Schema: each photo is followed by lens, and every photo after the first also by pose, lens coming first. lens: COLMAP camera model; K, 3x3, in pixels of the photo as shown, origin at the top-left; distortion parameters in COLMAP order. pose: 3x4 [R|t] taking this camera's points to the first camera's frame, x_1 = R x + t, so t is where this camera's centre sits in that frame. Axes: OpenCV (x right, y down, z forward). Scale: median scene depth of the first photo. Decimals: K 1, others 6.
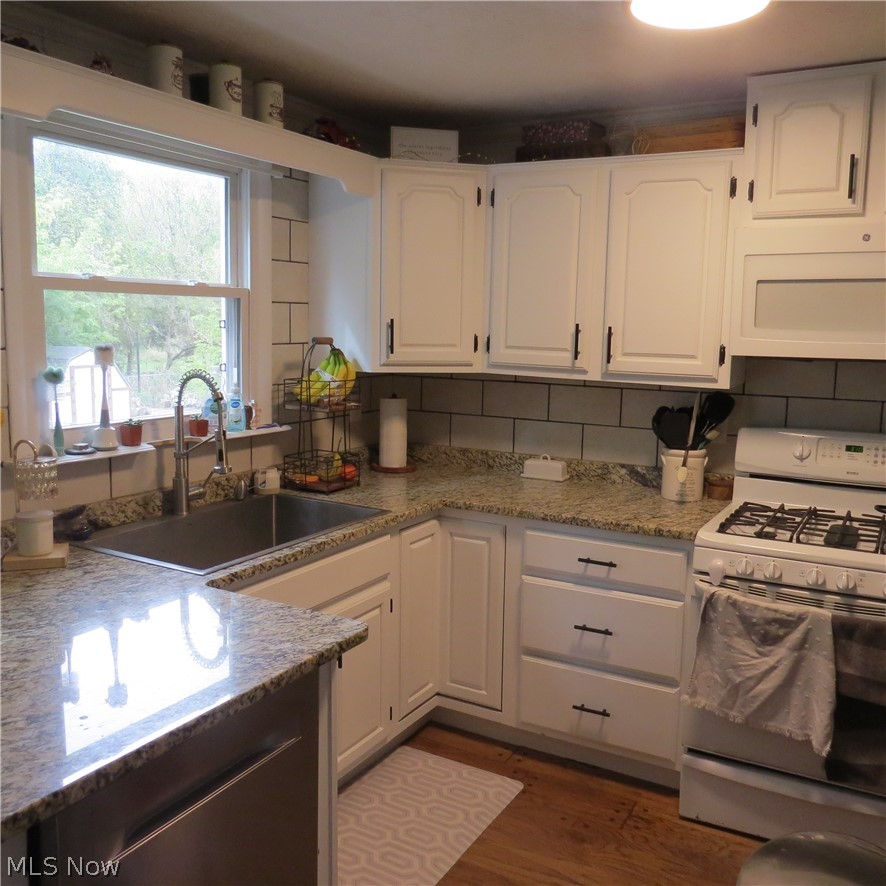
lens RADIAL K [[843.8, 0, 442.9], [0, 843.8, 442.4], [0, 0, 1]] dist [-0.029644, 0.000000]
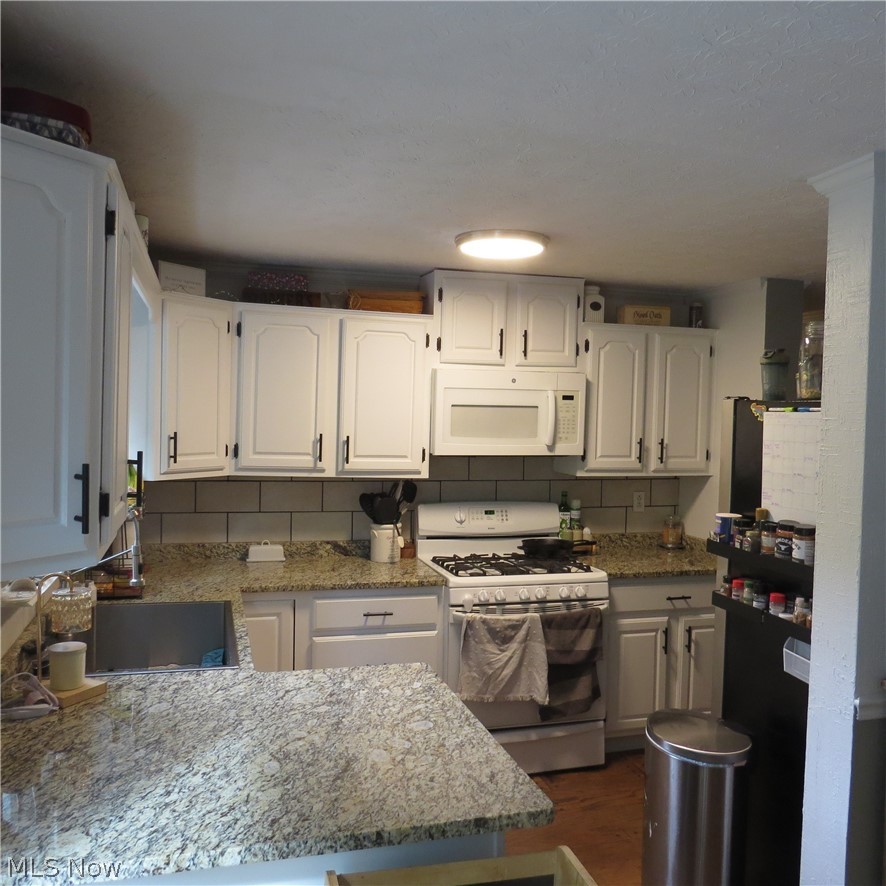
lens RADIAL K [[843.8, 0, 441.9], [0, 843.8, 441.0], [0, 0, 1]] dist [-0.029644, 0.000000]
pose [[0.697508, -0.025224, 0.716133, -0.680637], [0.090549, 0.994472, -0.053166, -0.048775], [-0.710833, 0.101929, 0.695936, -0.024548]]
